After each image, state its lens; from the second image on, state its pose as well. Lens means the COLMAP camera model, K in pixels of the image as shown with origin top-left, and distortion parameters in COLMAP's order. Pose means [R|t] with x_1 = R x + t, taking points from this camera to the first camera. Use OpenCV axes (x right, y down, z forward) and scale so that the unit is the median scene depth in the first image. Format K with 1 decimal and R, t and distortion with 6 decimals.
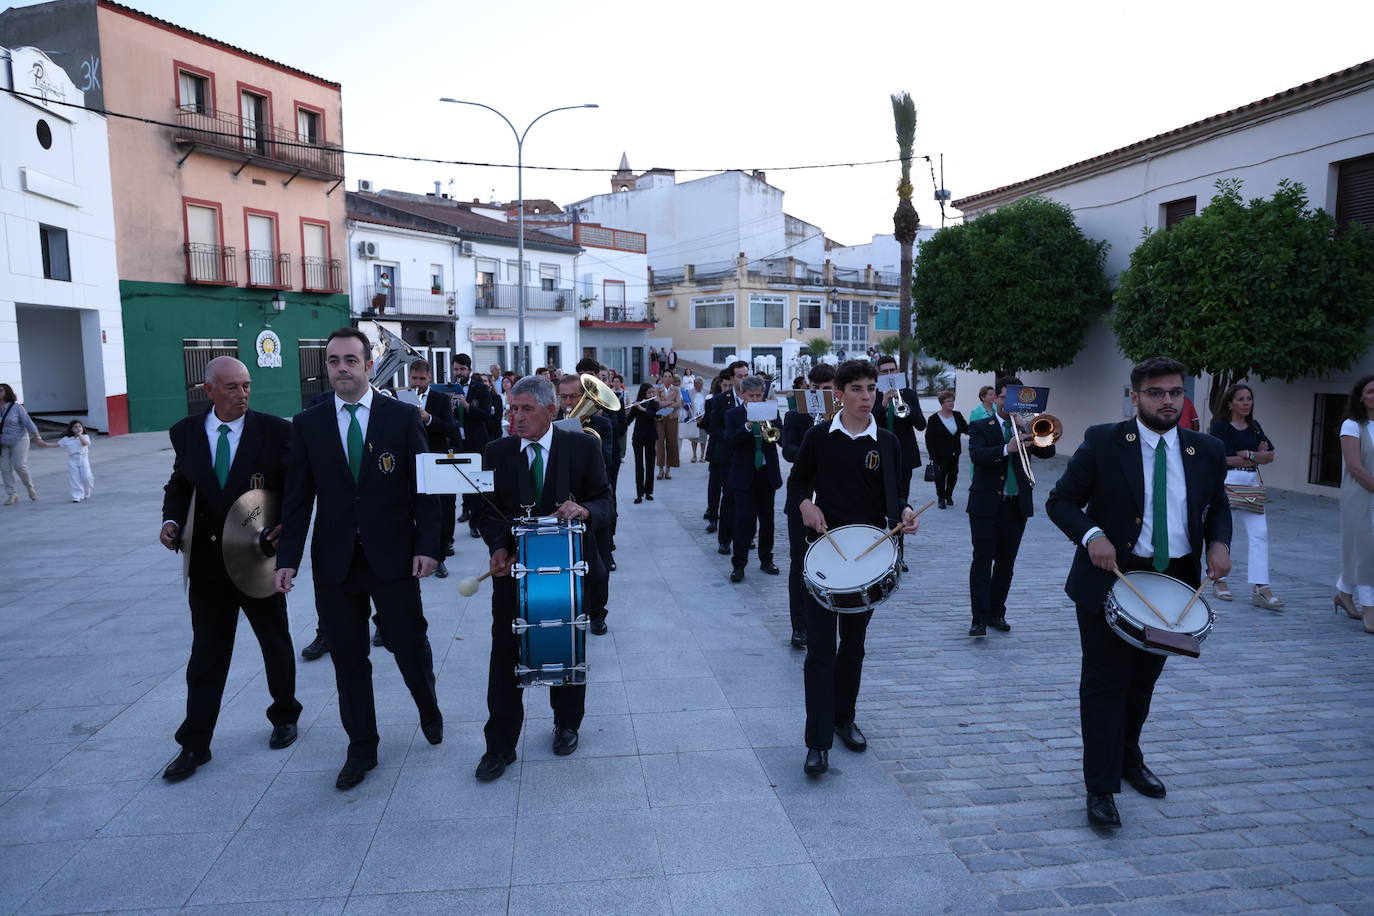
lens RADIAL K [[1046.6, 0, 687.0], [0, 1046.6, 458.0], [0, 0, 1]] dist [-0.090459, 0.000740]
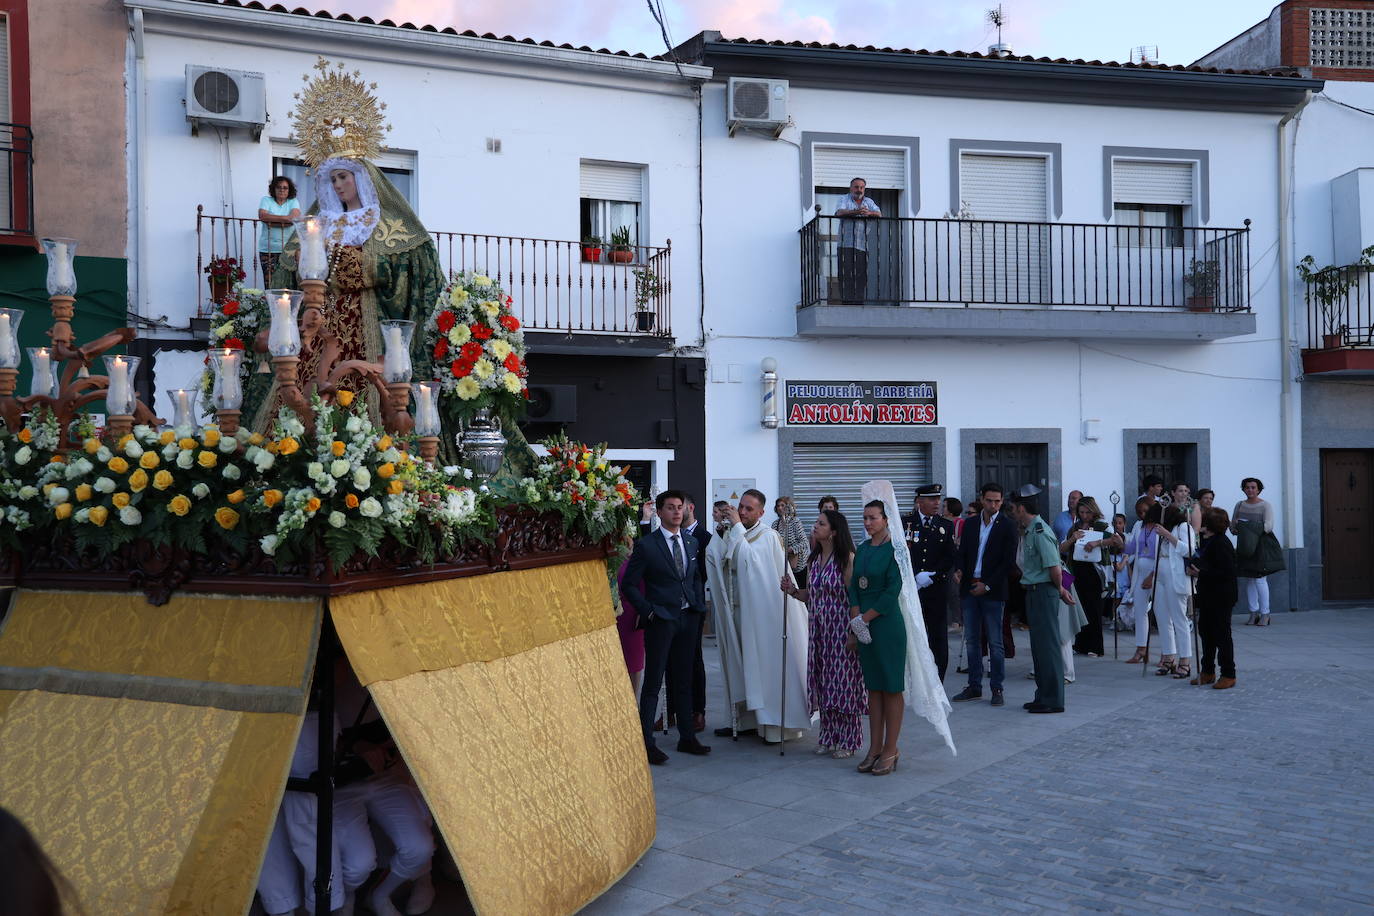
lens RADIAL K [[1232.6, 0, 687.0], [0, 1232.6, 458.0], [0, 0, 1]] dist [0.003715, 0.012967]
pose [[0.695675, -0.016575, -0.718166, 0.013787], [-0.070079, 0.993399, -0.090812, -0.053629], [0.714930, 0.113504, 0.689921, 0.566590]]
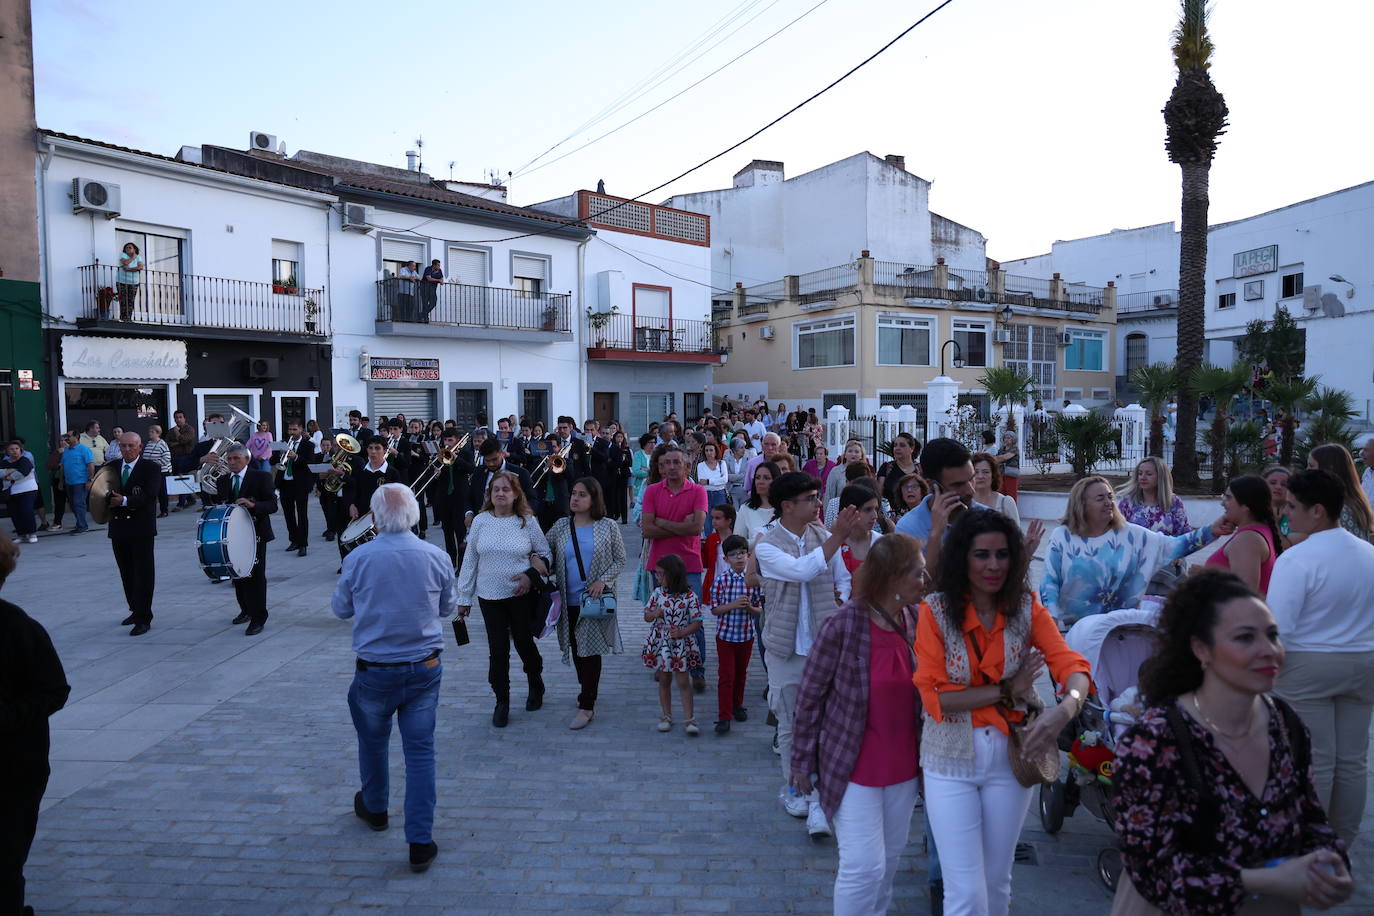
lens RADIAL K [[980.8, 0, 687.0], [0, 980.8, 458.0], [0, 0, 1]] dist [-0.085242, 0.081001]
pose [[0.988646, 0.008471, -0.150022, 0.034850], [-0.015388, 0.998868, -0.045007, -0.036352], [0.149471, 0.046805, 0.987658, 0.379966]]
